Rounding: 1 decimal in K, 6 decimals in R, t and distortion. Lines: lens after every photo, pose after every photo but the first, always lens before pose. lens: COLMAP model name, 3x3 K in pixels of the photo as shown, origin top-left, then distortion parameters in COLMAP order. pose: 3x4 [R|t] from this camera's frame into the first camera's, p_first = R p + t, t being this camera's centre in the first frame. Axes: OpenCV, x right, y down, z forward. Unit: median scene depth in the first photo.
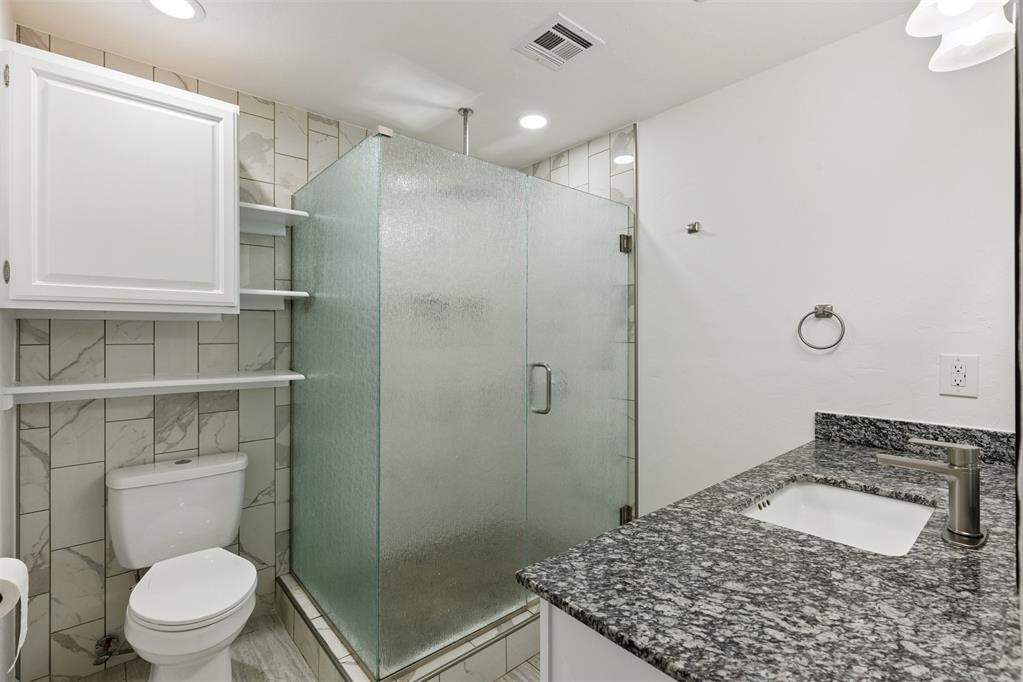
lens RADIAL K [[462.4, 0, 510.7], [0, 462.4, 338.6], [0, 0, 1]] dist [0.005067, -0.002090]
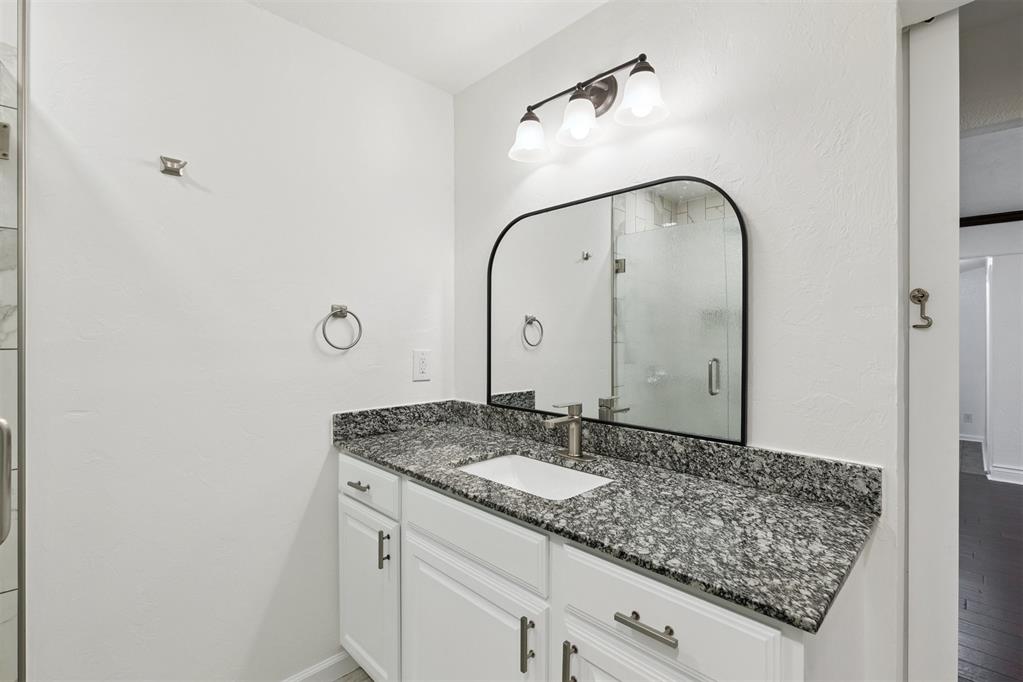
lens RADIAL K [[462.4, 0, 510.5], [0, 462.4, 338.0], [0, 0, 1]] dist [0.005067, -0.002090]
pose [[-0.068169, -0.000033, 0.997674, -0.691045], [0.002548, 0.999997, 0.000207, -0.001627], [-0.997671, 0.002556, -0.068169, 1.427219]]
